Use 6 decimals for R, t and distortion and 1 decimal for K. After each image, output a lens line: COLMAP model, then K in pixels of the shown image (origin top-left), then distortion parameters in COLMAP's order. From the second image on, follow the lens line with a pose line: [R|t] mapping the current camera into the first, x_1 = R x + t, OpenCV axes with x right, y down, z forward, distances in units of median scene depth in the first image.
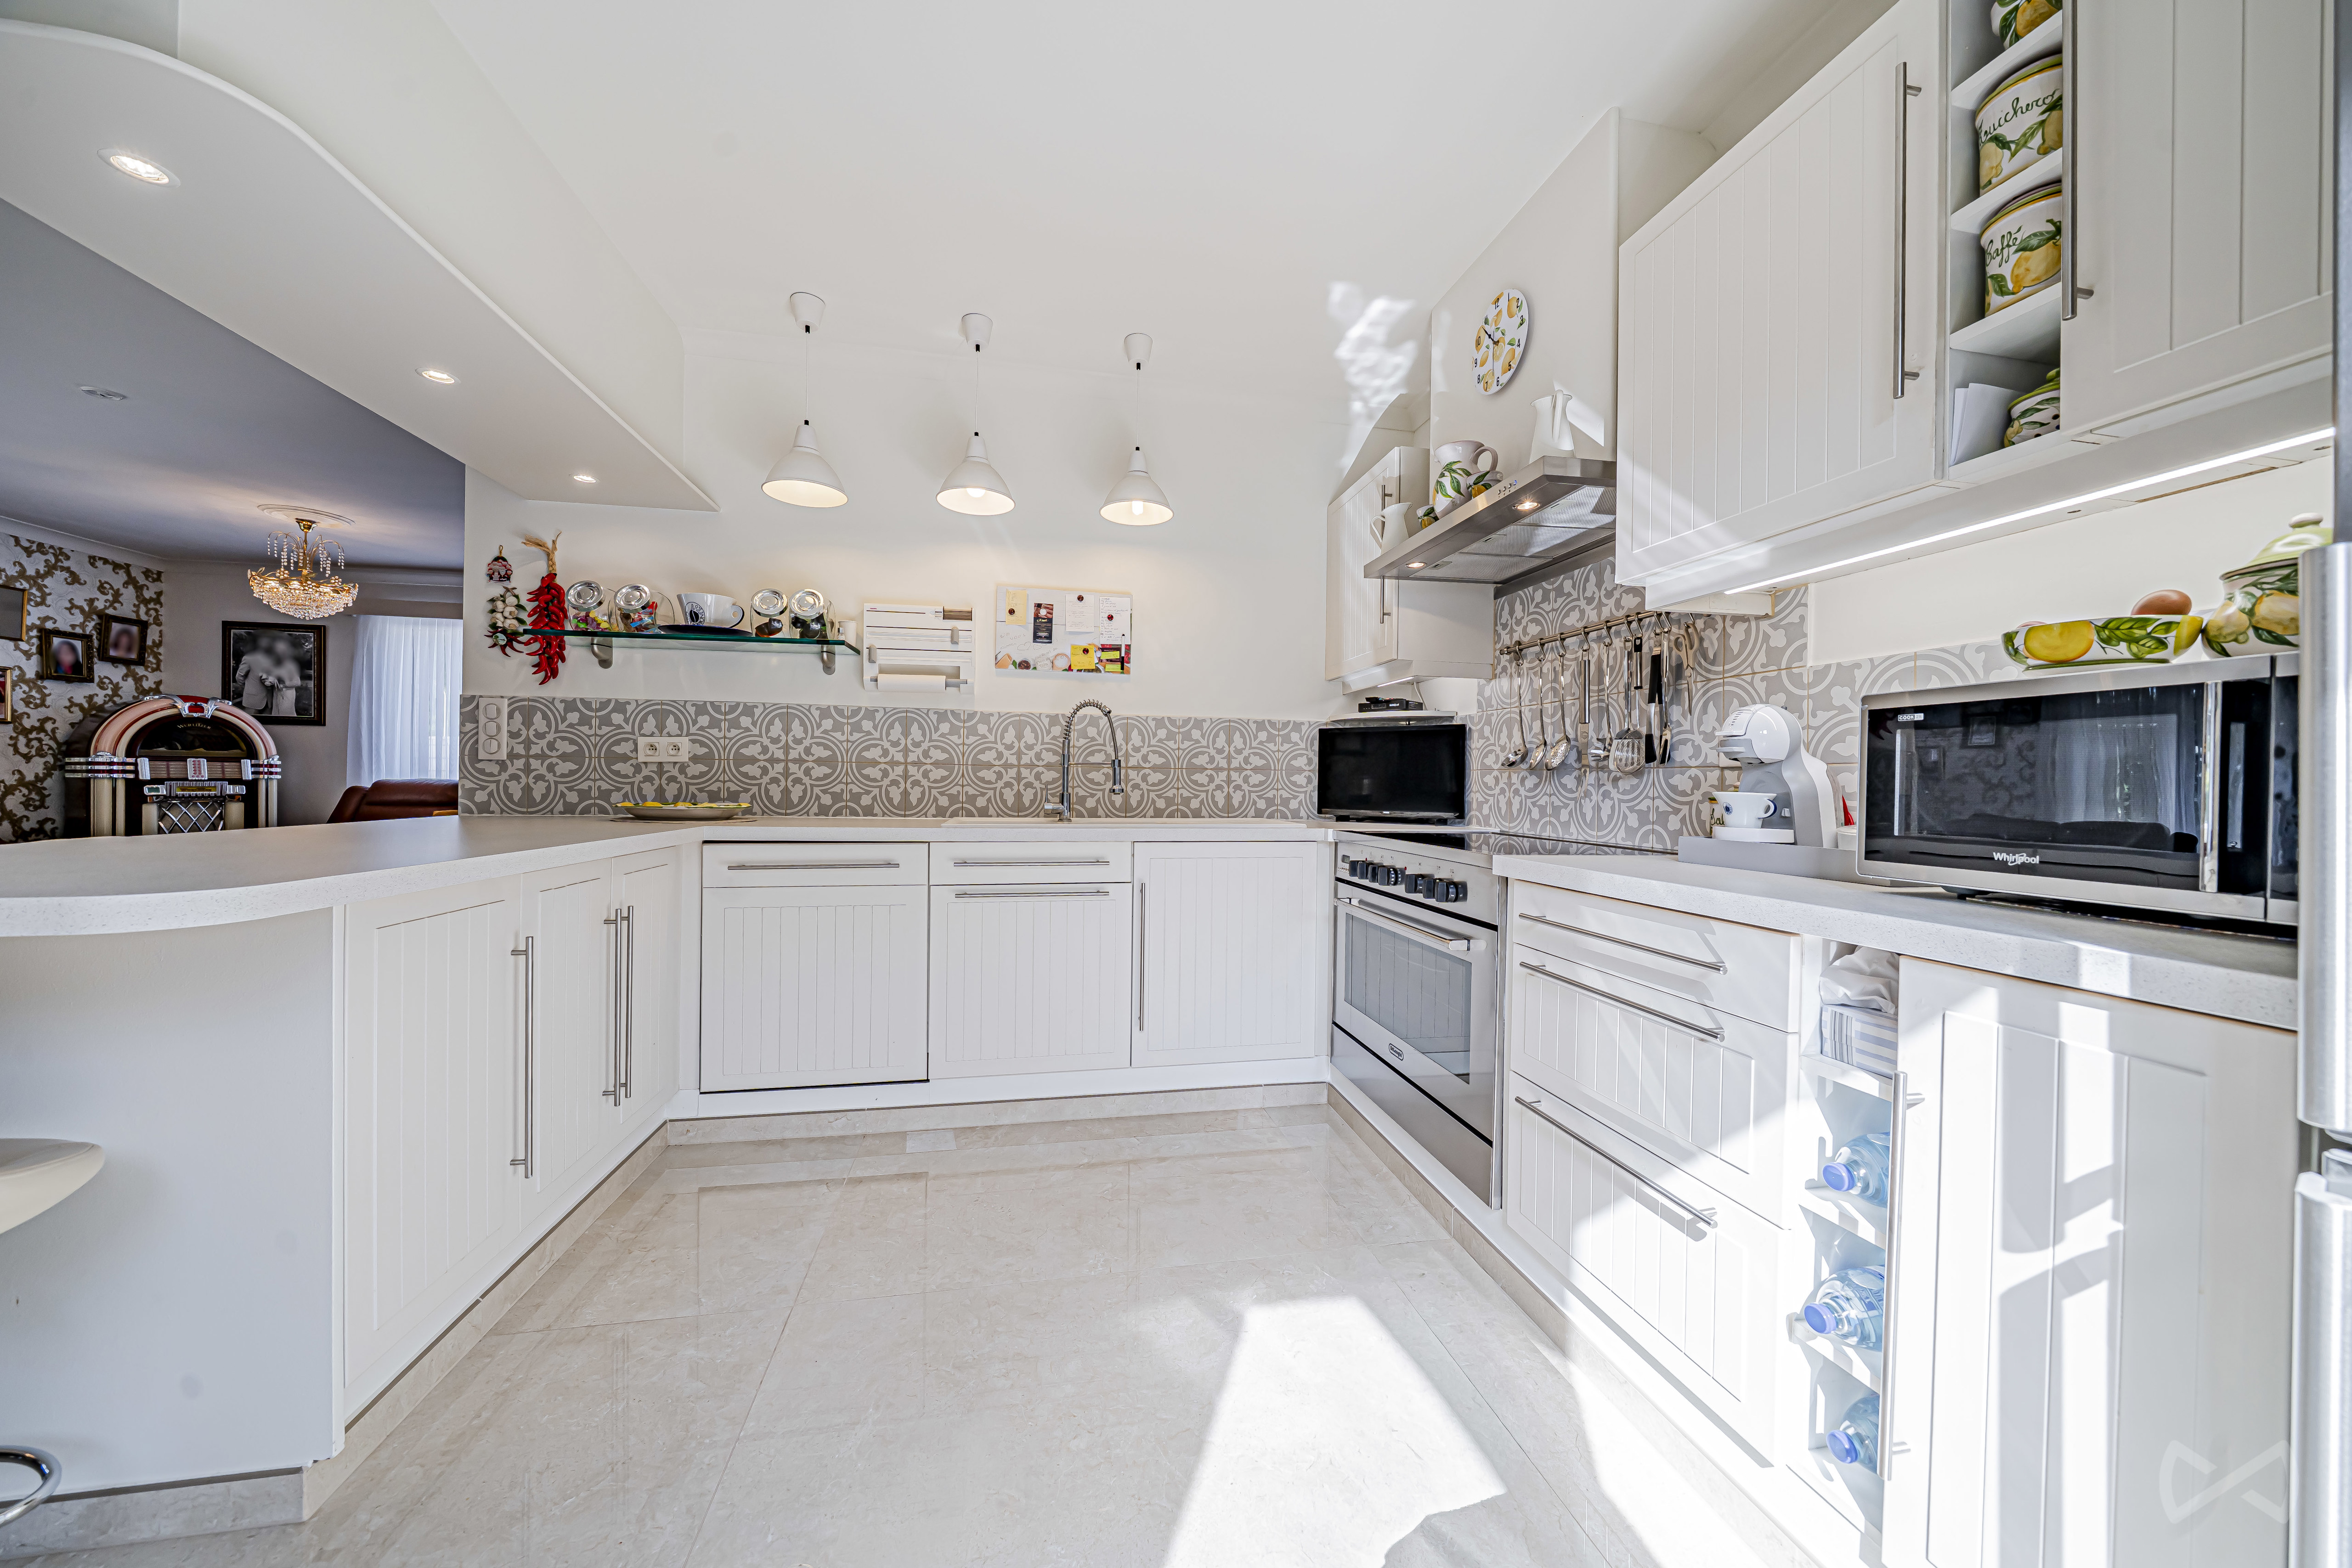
lens RADIAL K [[802.9, 0, 1173.2], [0, 802.9, 784.8], [0, 0, 1]] dist [-0.011124, 0.000918]
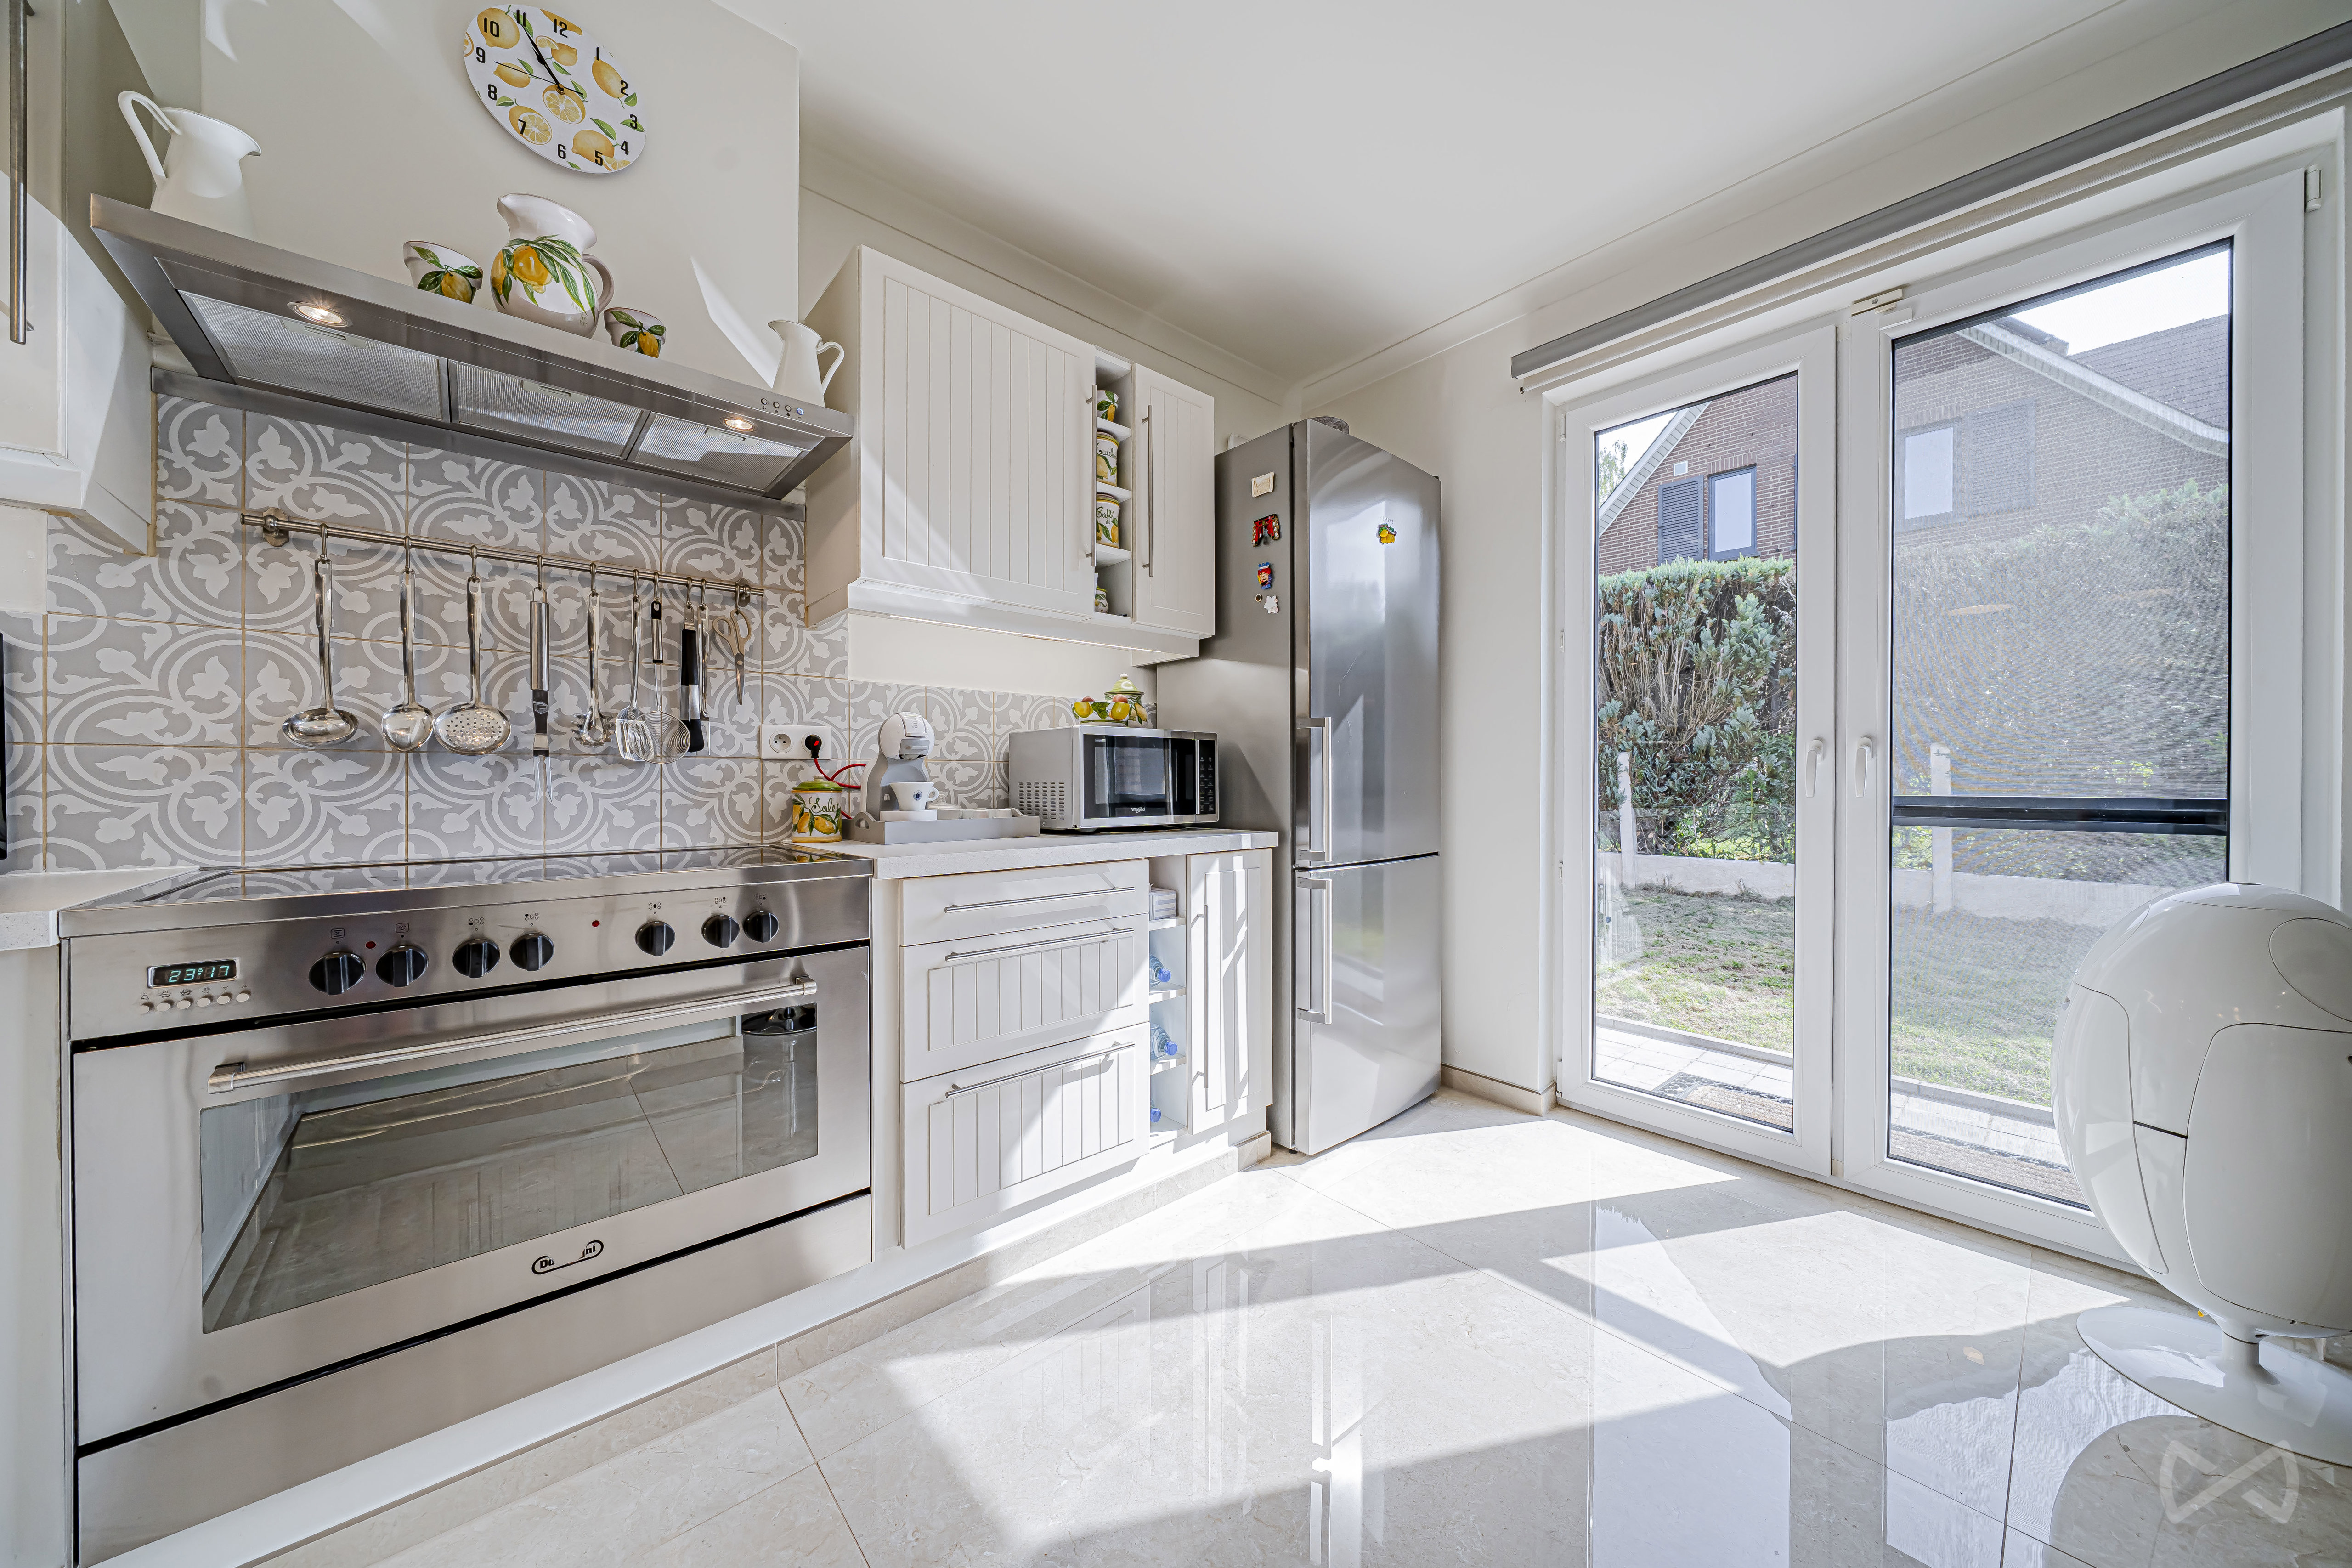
lens RADIAL K [[803.0, 0, 1175.3], [0, 803.0, 780.4], [0, 0, 1]] dist [-0.011124, 0.000918]
pose [[-0.504118, -0.014832, 0.863507, -0.528192], [-0.004291, 0.999883, 0.014669, -0.012258], [-0.863624, 0.003689, -0.504123, 1.174399]]
